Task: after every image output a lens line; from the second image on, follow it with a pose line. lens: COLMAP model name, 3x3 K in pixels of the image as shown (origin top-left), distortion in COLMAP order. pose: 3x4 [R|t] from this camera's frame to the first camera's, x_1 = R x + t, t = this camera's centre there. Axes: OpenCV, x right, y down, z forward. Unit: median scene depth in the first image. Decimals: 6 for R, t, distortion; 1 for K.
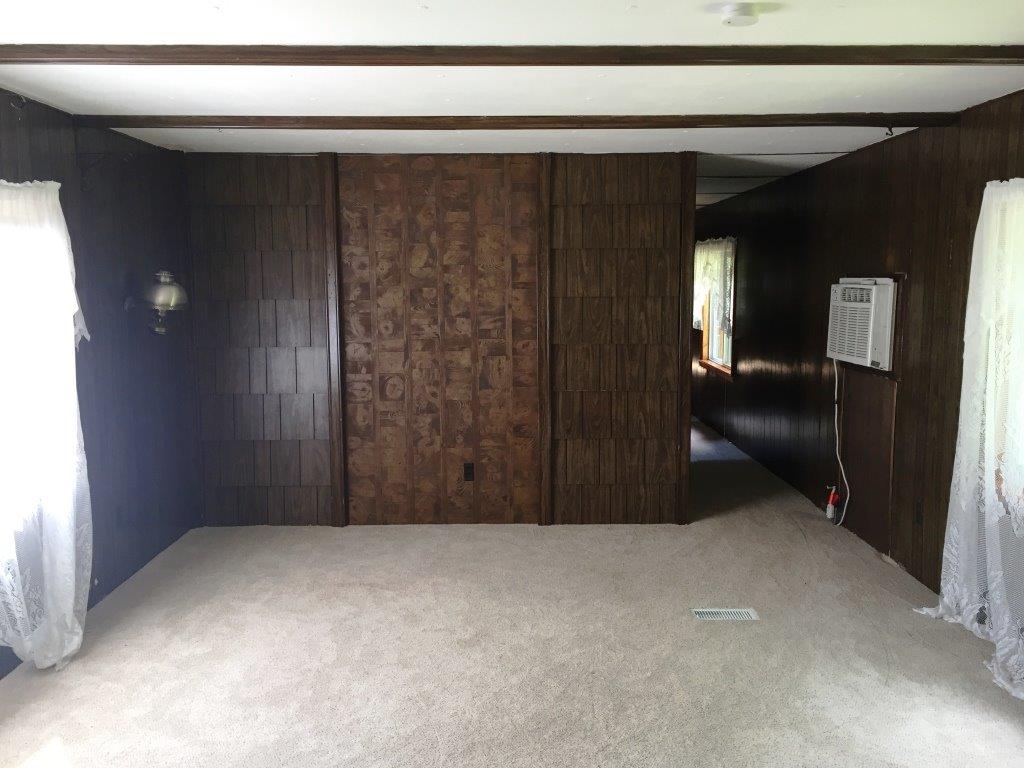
lens RADIAL K [[874.3, 0, 515.4], [0, 874.3, 382.6], [0, 0, 1]] dist [0.074419, -0.109250]
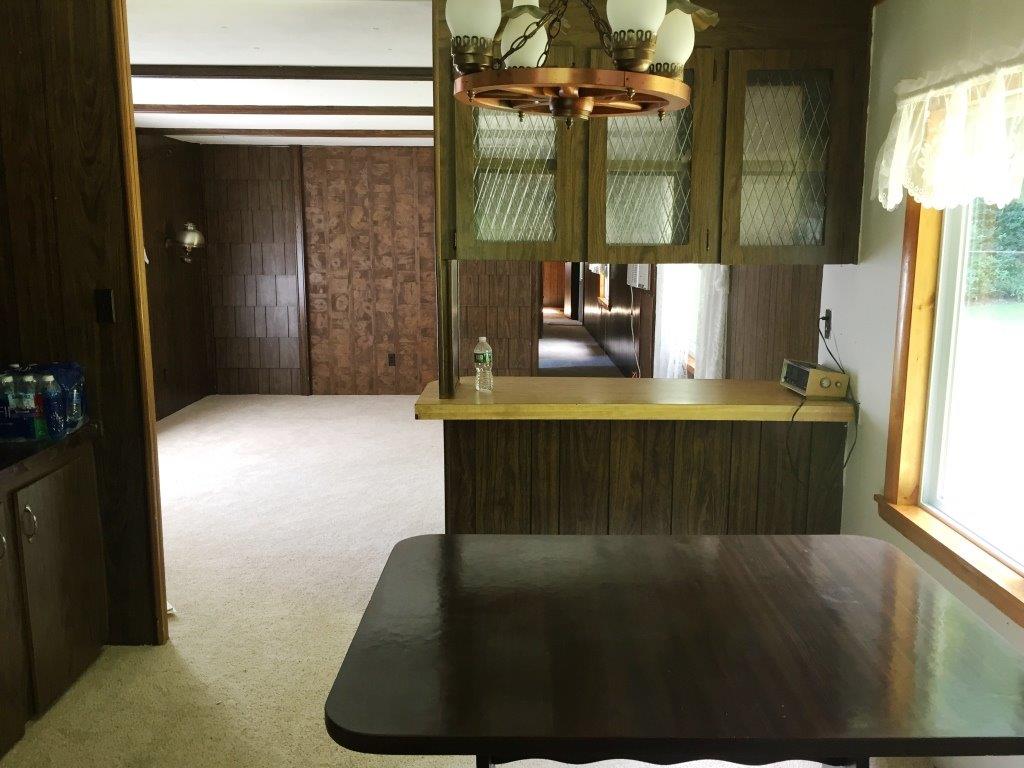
lens RADIAL K [[874.3, 0, 515.4], [0, 874.3, 382.6], [0, 0, 1]] dist [0.074419, -0.109250]
pose [[0.999967, 0.006826, -0.004342, 0.167947], [-0.006626, 0.998983, 0.044599, 0.073552], [0.004642, -0.044569, 0.998996, -0.509359]]
